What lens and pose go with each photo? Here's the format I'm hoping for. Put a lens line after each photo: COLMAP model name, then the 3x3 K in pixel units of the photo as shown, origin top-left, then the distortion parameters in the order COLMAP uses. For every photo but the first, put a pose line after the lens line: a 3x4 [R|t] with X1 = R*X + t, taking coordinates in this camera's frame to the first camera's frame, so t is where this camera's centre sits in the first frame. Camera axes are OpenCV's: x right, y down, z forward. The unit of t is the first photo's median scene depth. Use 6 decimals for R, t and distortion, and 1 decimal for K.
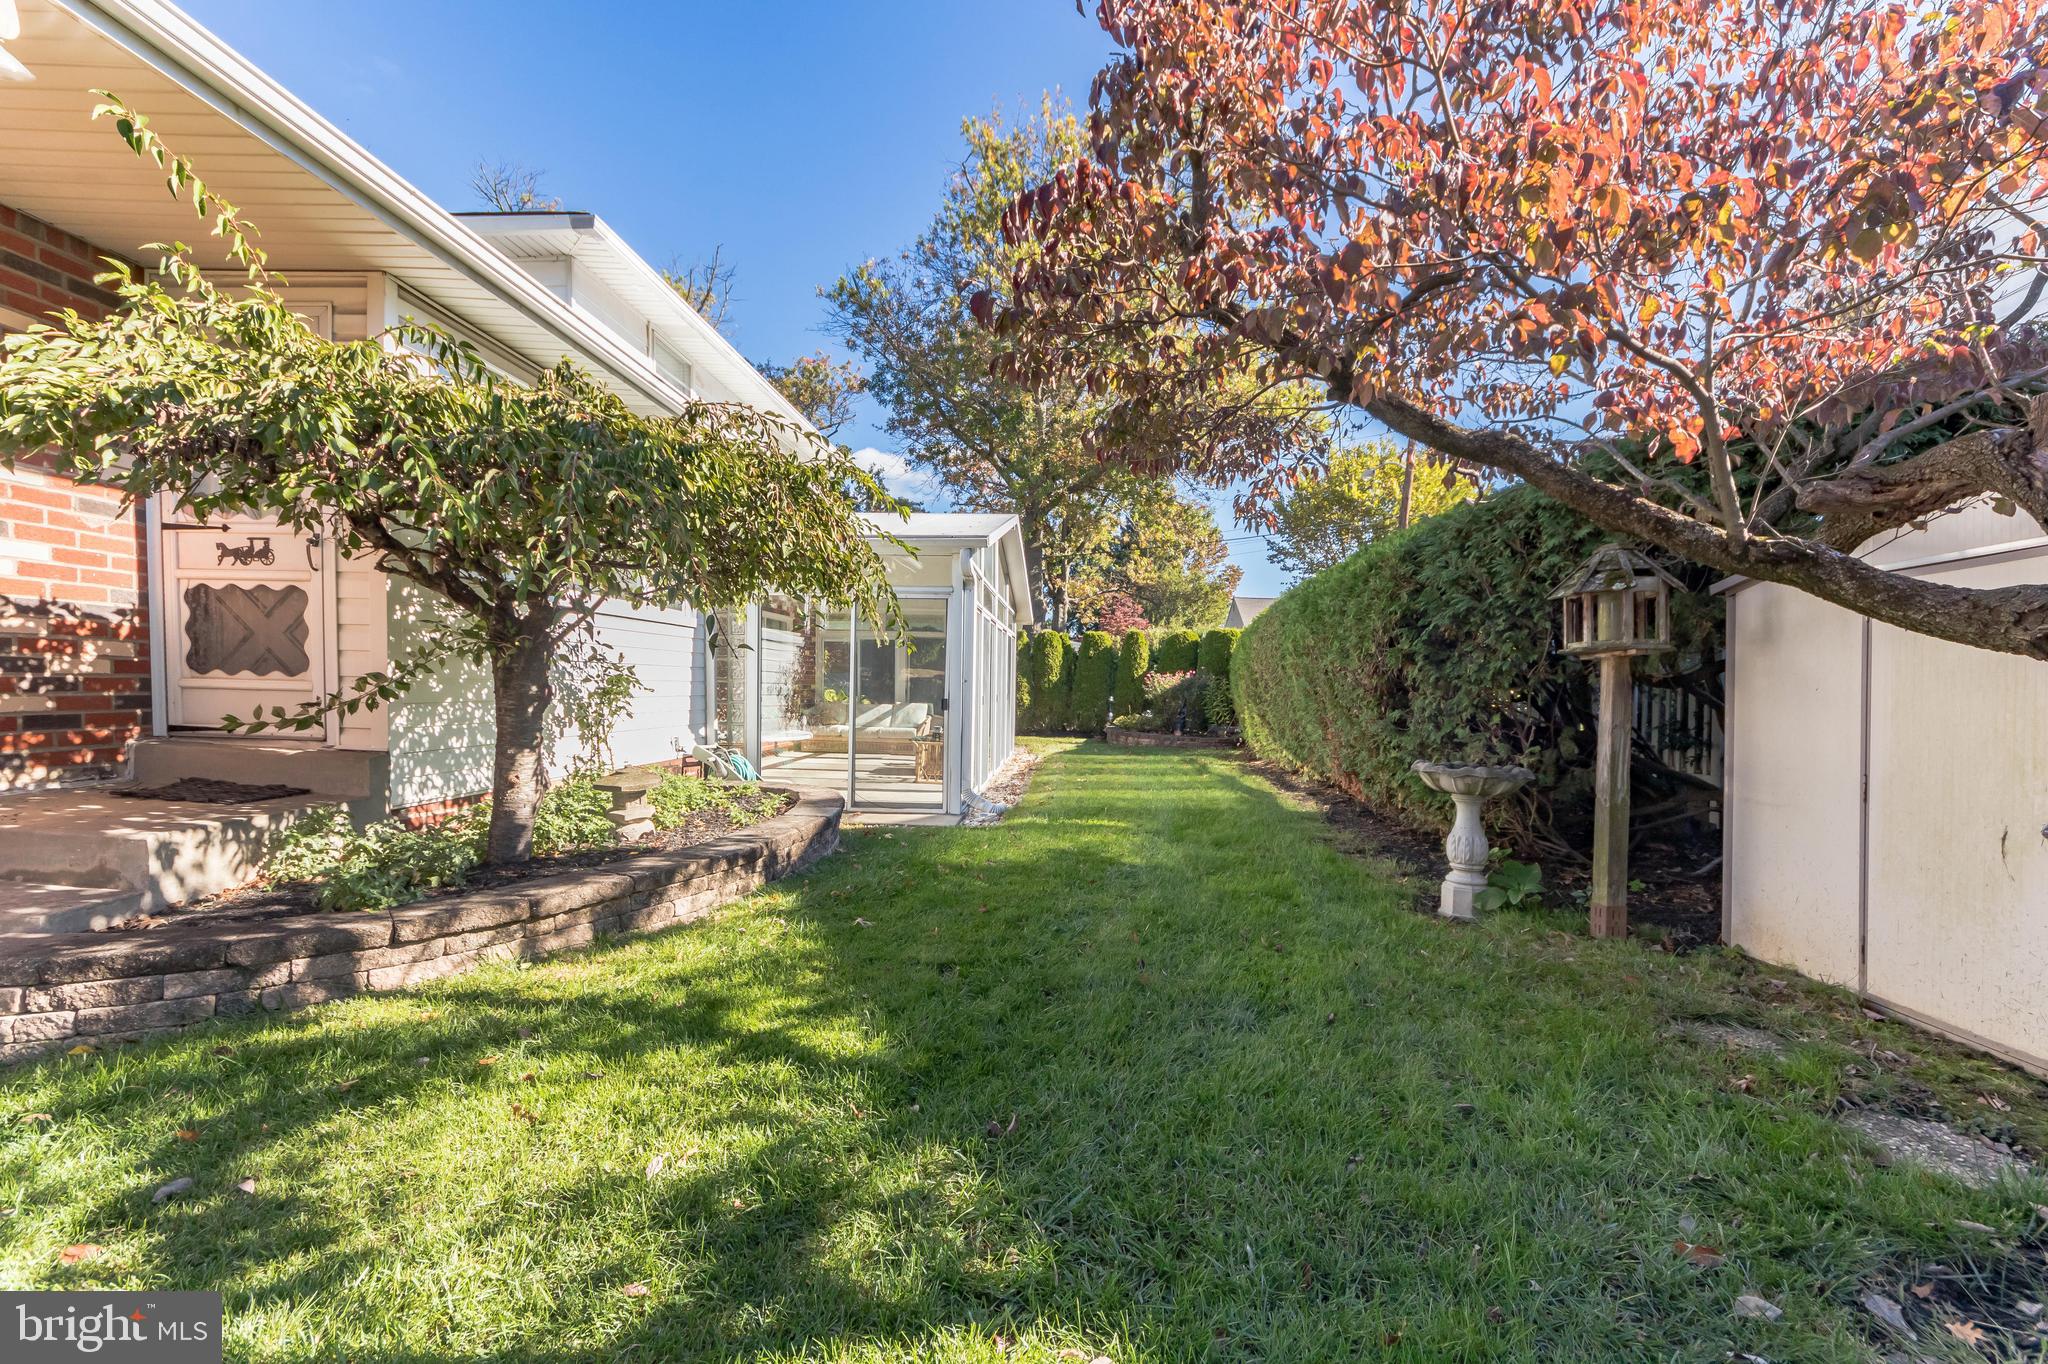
lens RADIAL K [[785.3, 0, 1034.9], [0, 785.3, 696.6], [0, 0, 1]] dist [0.026843, -0.001120]
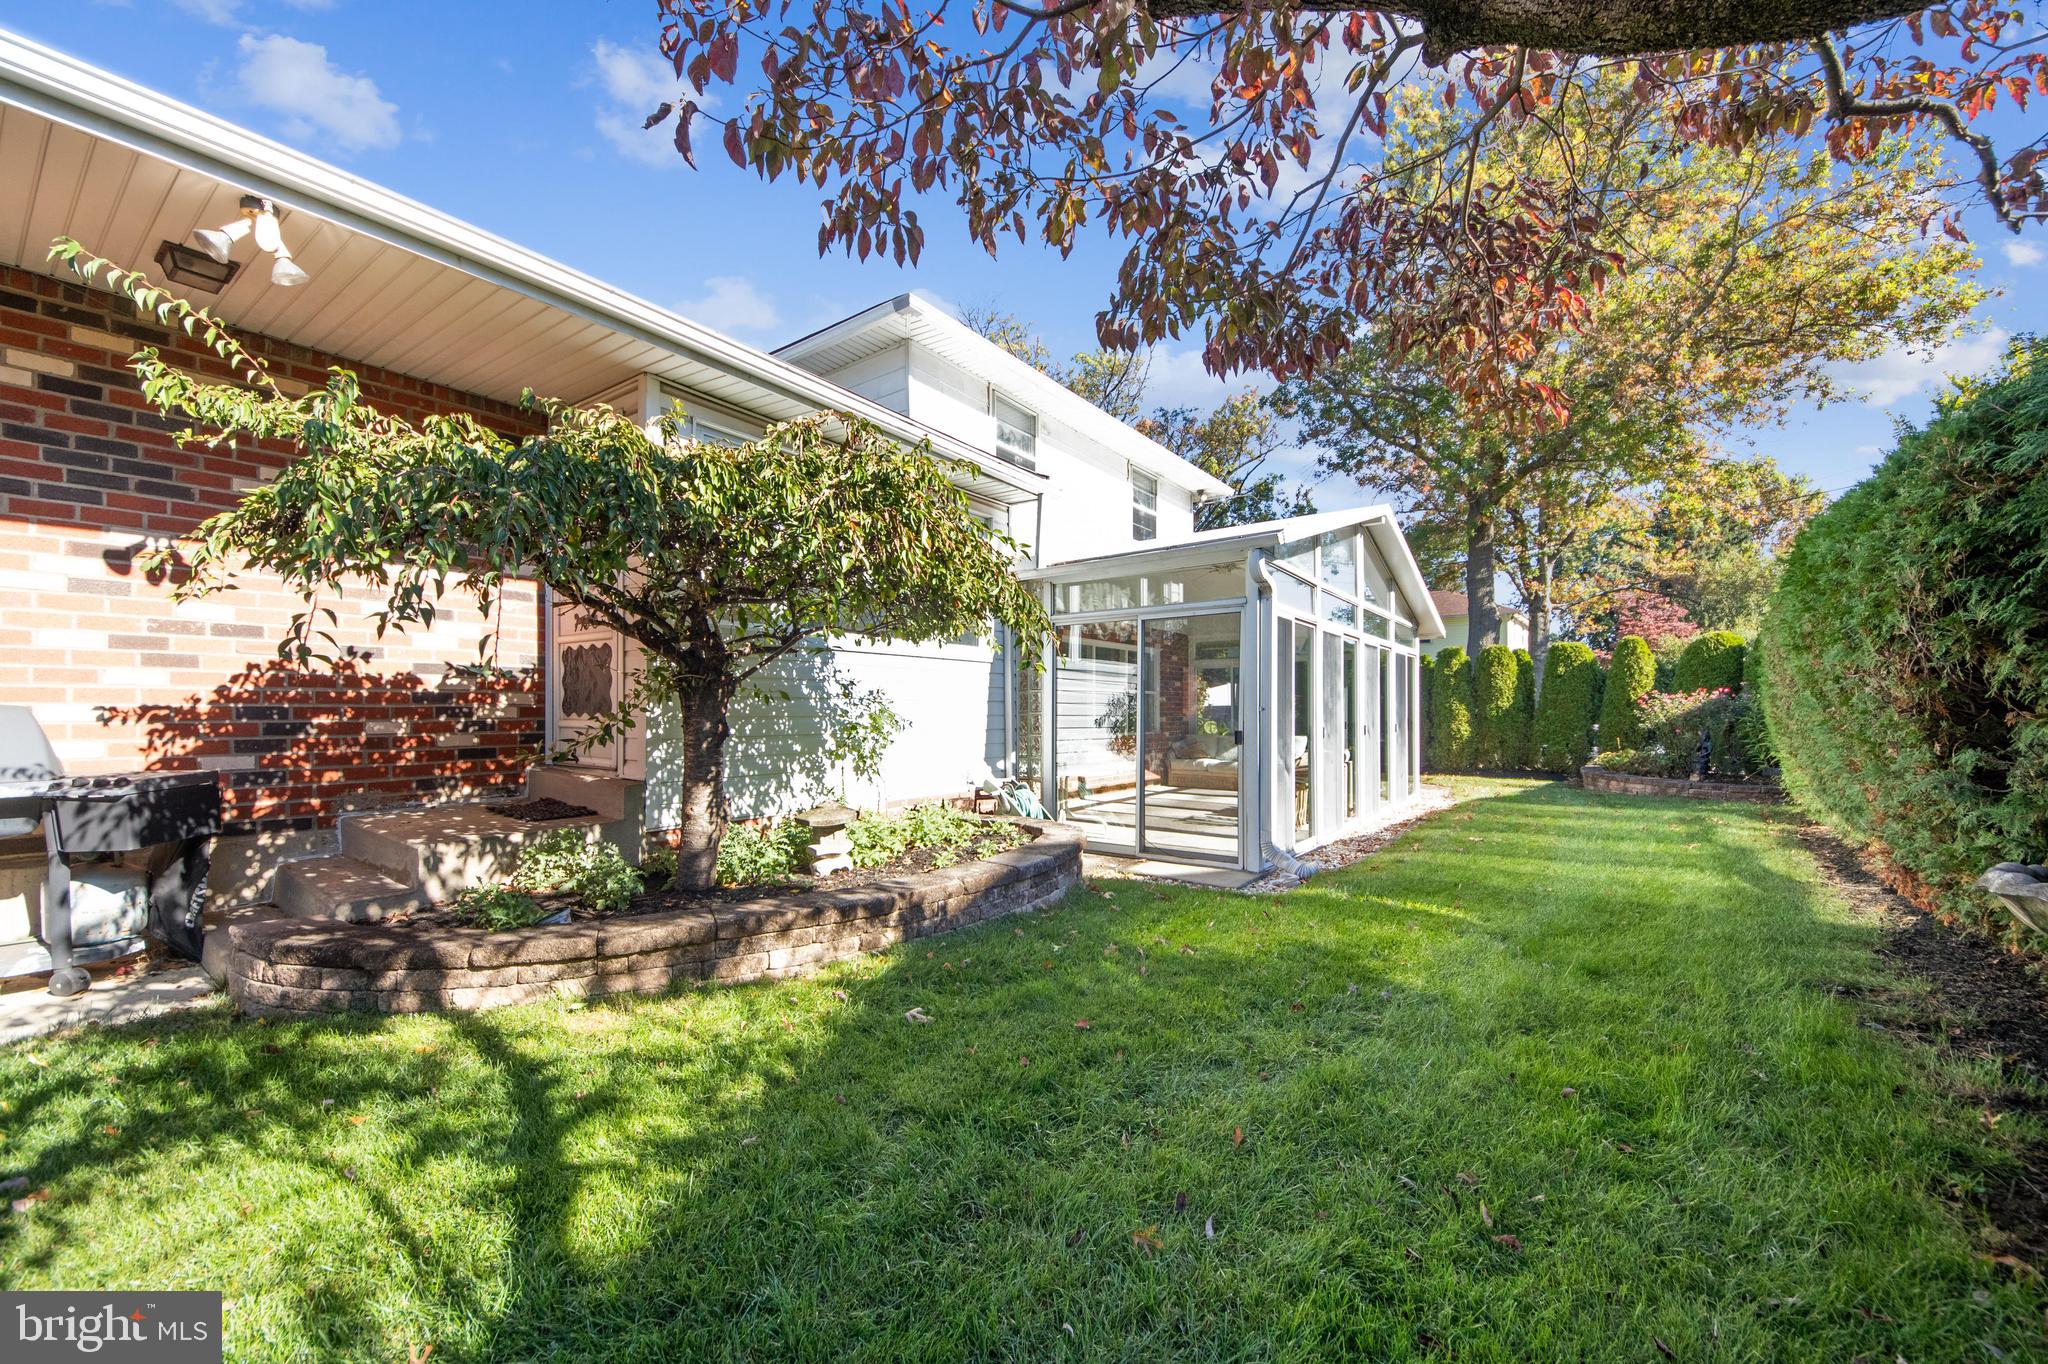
lens RADIAL K [[785.3, 0, 1026.5], [0, 785.3, 694.4], [0, 0, 1]] dist [0.026843, -0.001120]
pose [[0.845055, -0.031532, -0.533748, 0.292862], [0.008300, 0.998913, -0.045870, 0.001453], [0.534614, 0.034333, 0.844399, 0.355399]]
